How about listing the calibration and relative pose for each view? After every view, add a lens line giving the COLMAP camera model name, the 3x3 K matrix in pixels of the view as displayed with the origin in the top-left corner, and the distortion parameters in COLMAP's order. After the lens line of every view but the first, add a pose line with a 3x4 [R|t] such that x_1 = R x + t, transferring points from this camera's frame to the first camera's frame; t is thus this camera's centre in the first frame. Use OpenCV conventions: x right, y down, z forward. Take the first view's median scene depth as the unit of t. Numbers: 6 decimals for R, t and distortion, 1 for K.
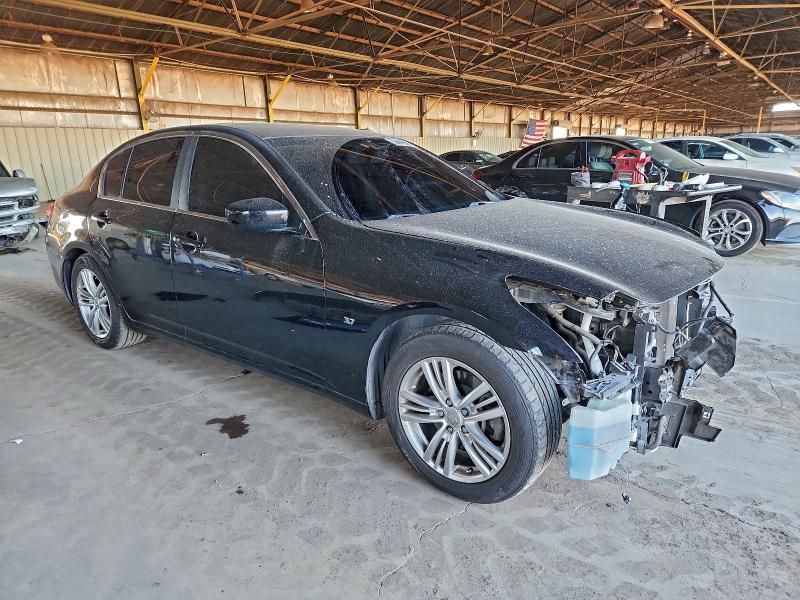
lens RADIAL K [[527.2, 0, 399.1], [0, 527.2, 300.4], [0, 0, 1]] dist [-0.004339, 0.000735]
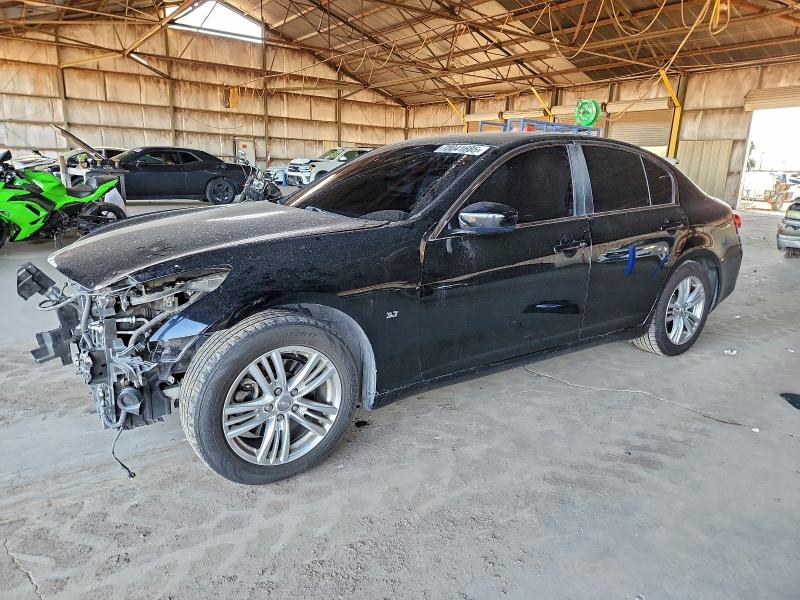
lens RADIAL K [[527.2, 0, 399.1], [0, 527.2, 299.7], [0, 0, 1]] dist [-0.004339, 0.000735]
pose [[-0.259775, 0.261294, -0.929646, 1.104643], [-0.289338, 0.897407, 0.333083, -0.422539], [0.921304, 0.355509, -0.157522, 1.415660]]
